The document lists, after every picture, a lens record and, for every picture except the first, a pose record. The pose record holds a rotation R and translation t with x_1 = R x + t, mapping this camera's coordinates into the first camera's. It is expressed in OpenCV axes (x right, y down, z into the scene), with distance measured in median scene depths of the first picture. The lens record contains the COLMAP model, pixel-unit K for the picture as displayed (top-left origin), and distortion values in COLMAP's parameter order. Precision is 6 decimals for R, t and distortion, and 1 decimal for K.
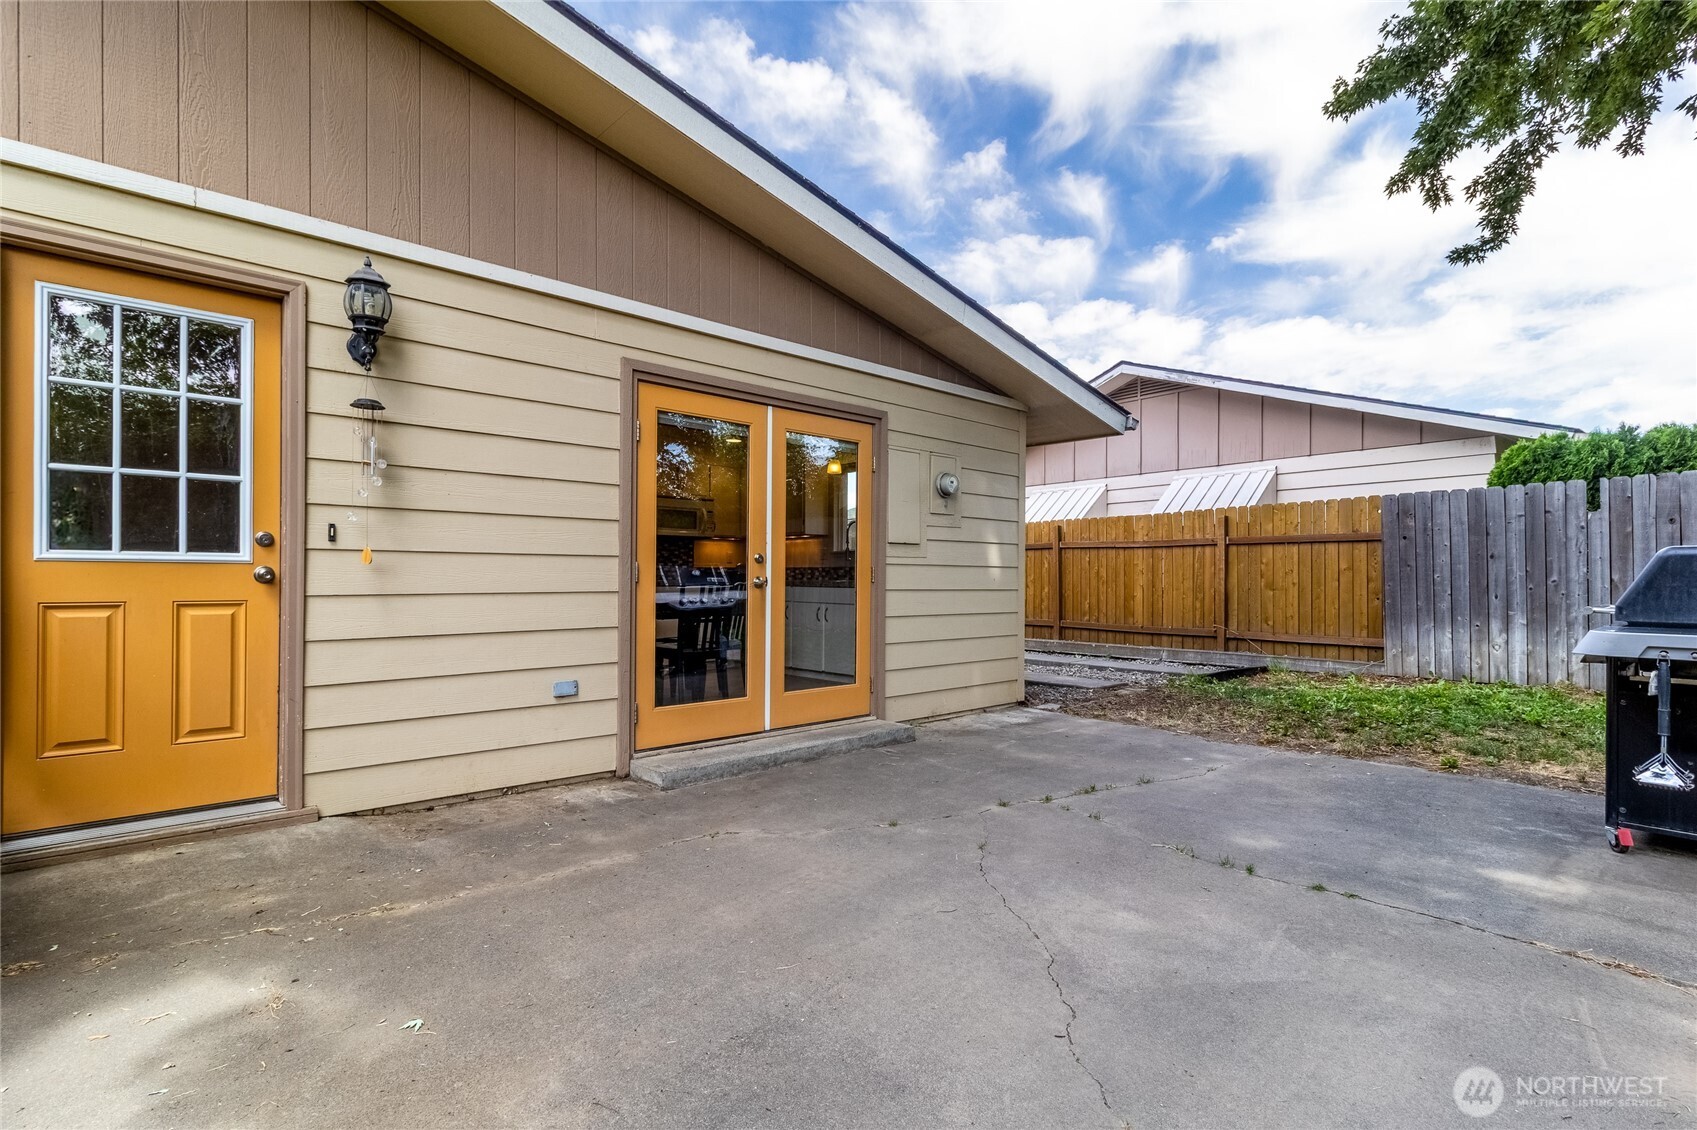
lens RADIAL K [[810.4, 0, 839.3], [0, 810.4, 575.4], [0, 0, 1]] dist [0.037026, 0.000256]
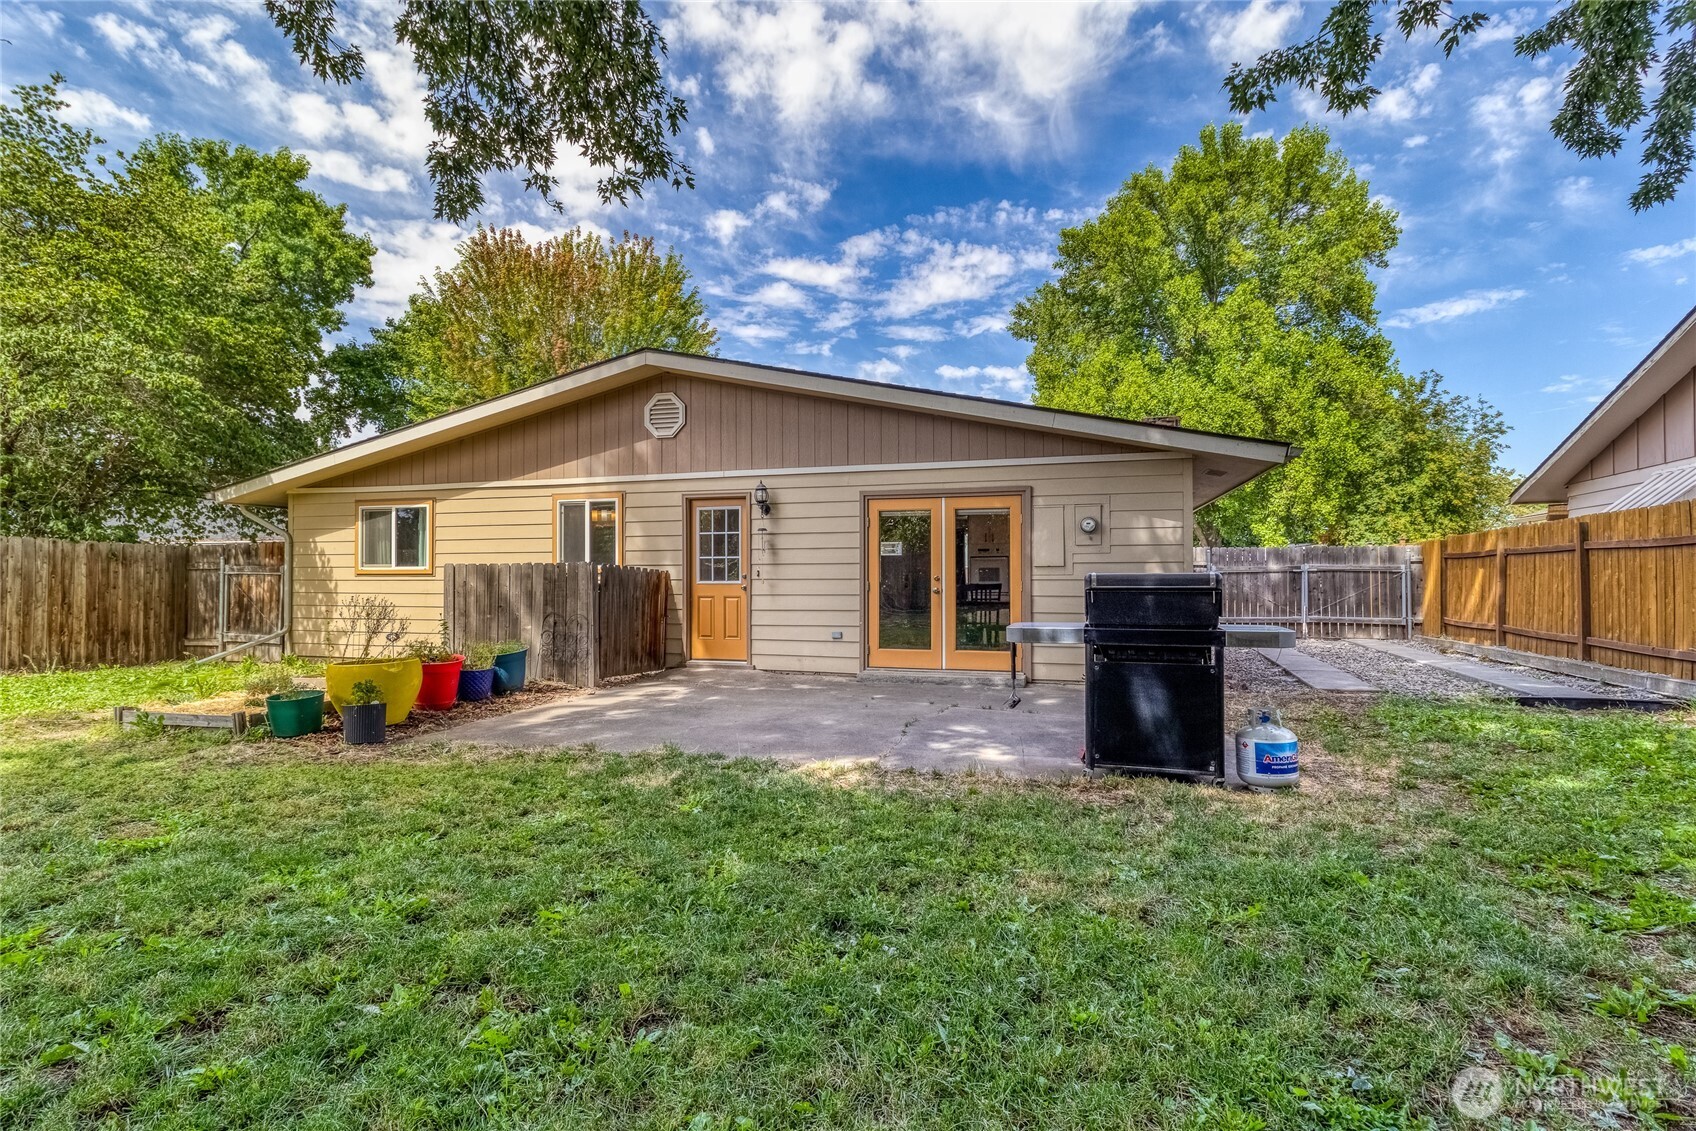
lens RADIAL K [[816.8, 0, 848.0], [0, 816.8, 565.5], [0, 0, 1]] dist [0.022129, 0.000628]
pose [[0.538635, -0.024148, -0.842193, 1.518088], [0.006322, 0.999677, -0.024620, -0.004801], [0.842516, 0.007937, 0.538614, -0.232245]]
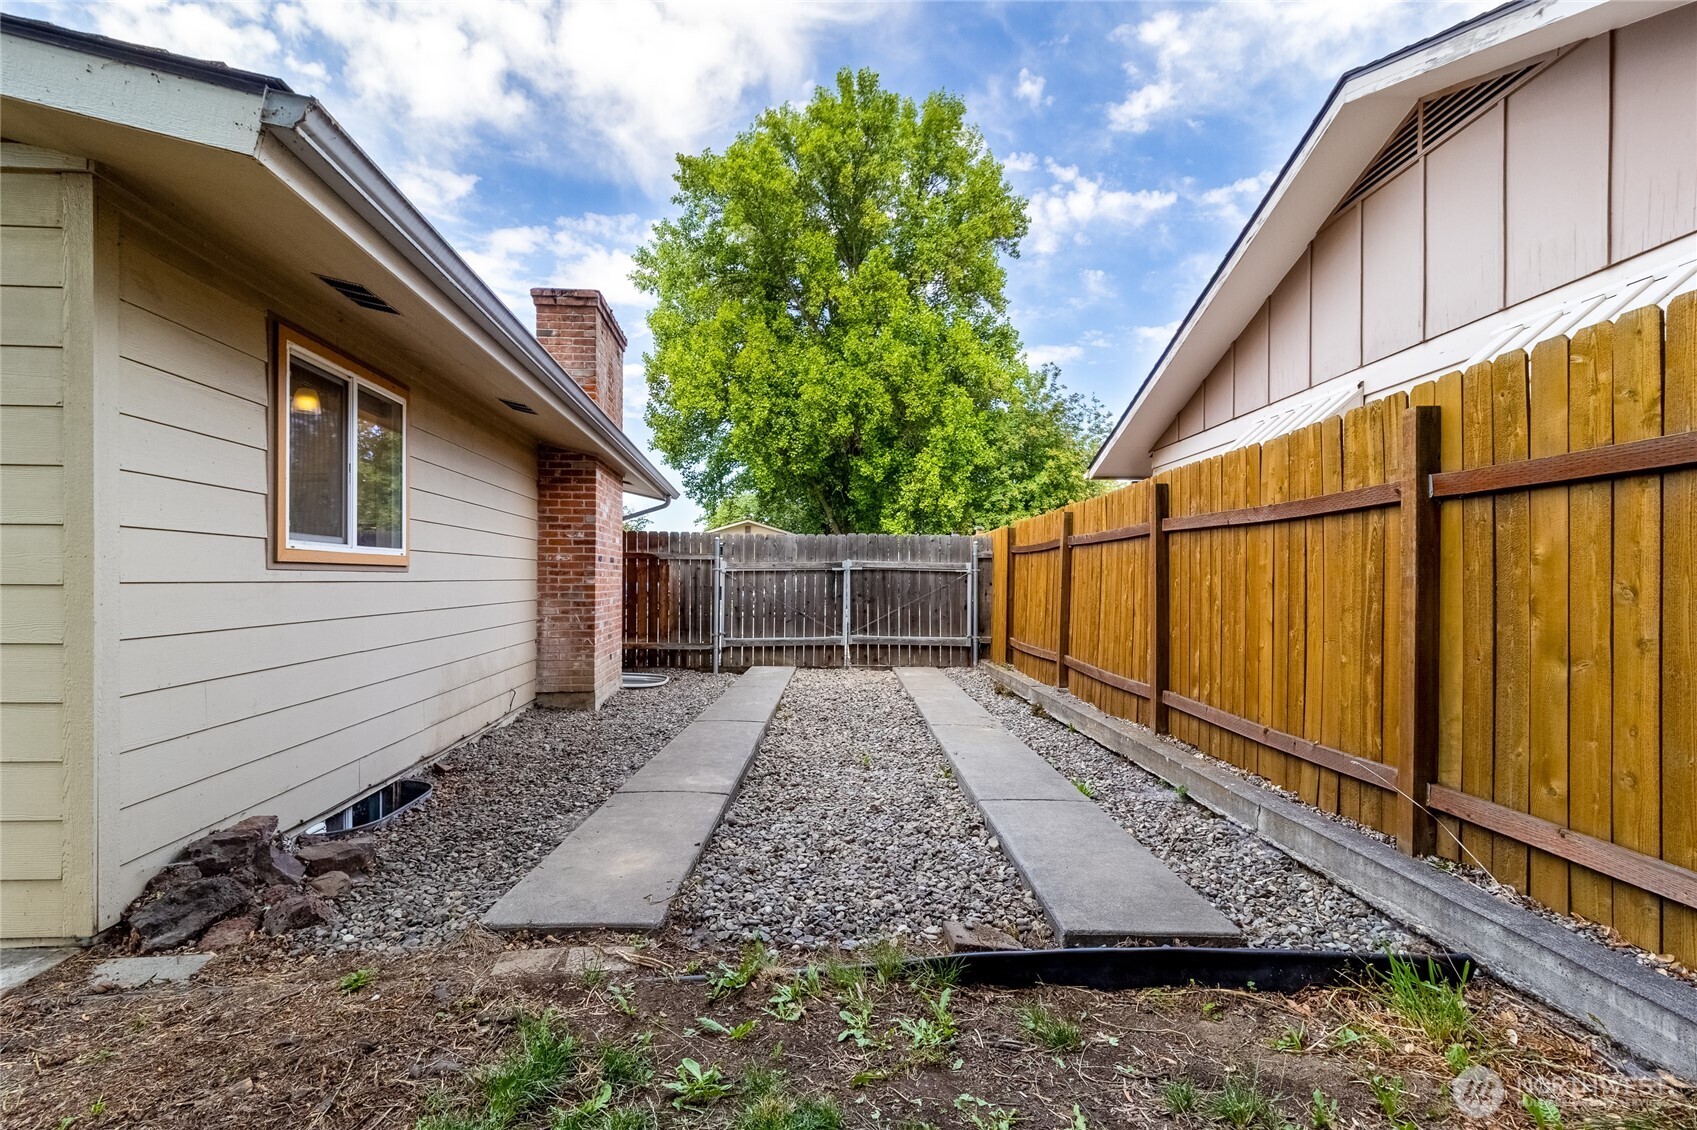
lens RADIAL K [[810.4, 0, 839.3], [0, 810.4, 575.4], [0, 0, 1]] dist [0.037026, 0.000256]
pose [[0.782986, -0.008375, -0.621983, 1.085656], [0.002617, 0.999945, -0.010170, -0.015538], [0.622034, 0.006335, 0.782965, 1.374889]]
